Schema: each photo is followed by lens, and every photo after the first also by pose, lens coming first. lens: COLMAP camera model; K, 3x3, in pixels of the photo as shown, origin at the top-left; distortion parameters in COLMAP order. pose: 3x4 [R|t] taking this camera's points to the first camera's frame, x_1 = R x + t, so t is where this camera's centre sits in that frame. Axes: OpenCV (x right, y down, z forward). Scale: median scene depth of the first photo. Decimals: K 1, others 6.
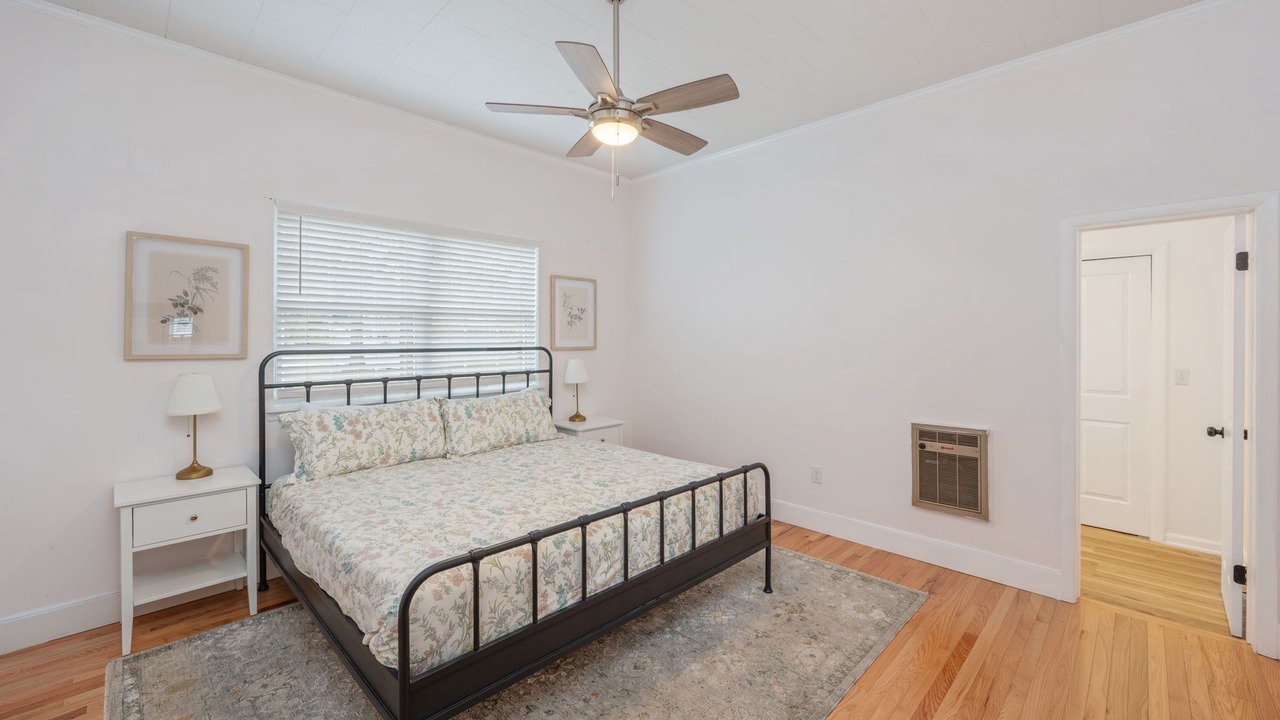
lens RADIAL K [[507.2, 0, 648.2], [0, 507.2, 350.3], [0, 0, 1]] dist [0.005635, 0.001632]
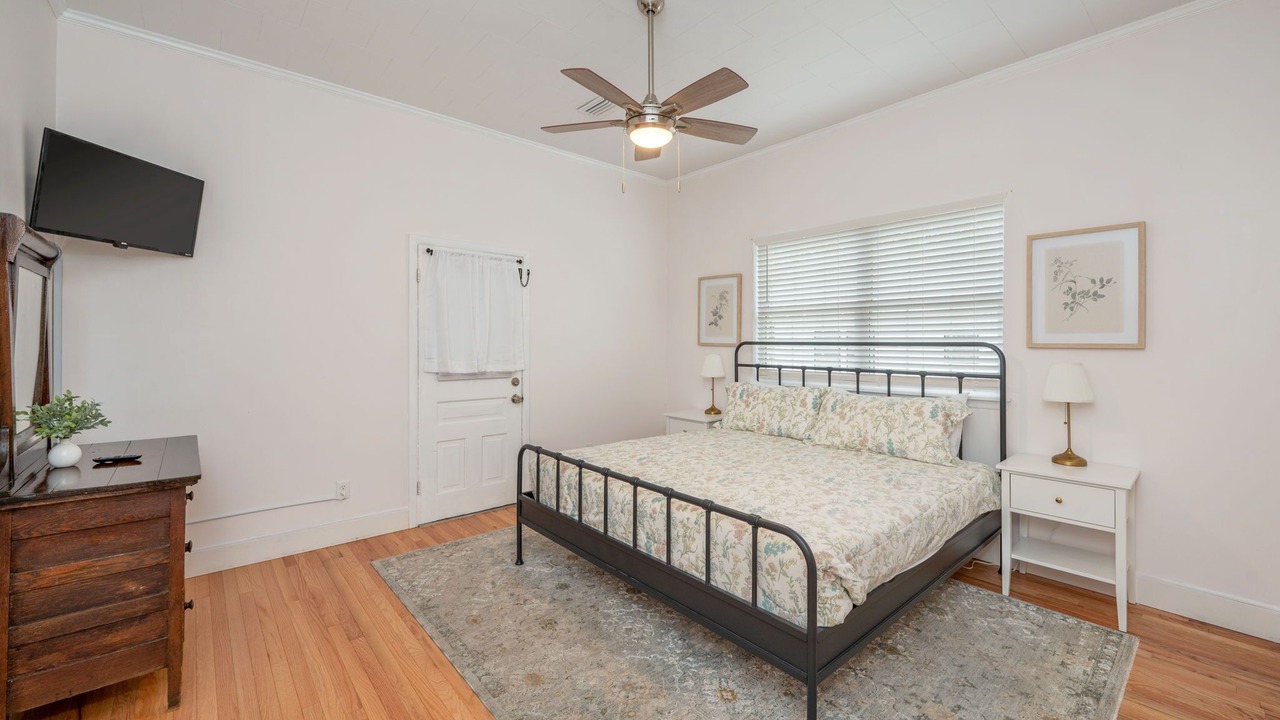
lens RADIAL K [[507.2, 0, 640.6], [0, 507.2, 365.6], [0, 0, 1]] dist [0.005635, 0.001632]
pose [[-0.067474, 0.060889, -0.995861, 0.747326], [-0.014595, 0.997969, 0.062007, -0.016539], [0.997614, 0.018719, -0.066448, 0.758780]]
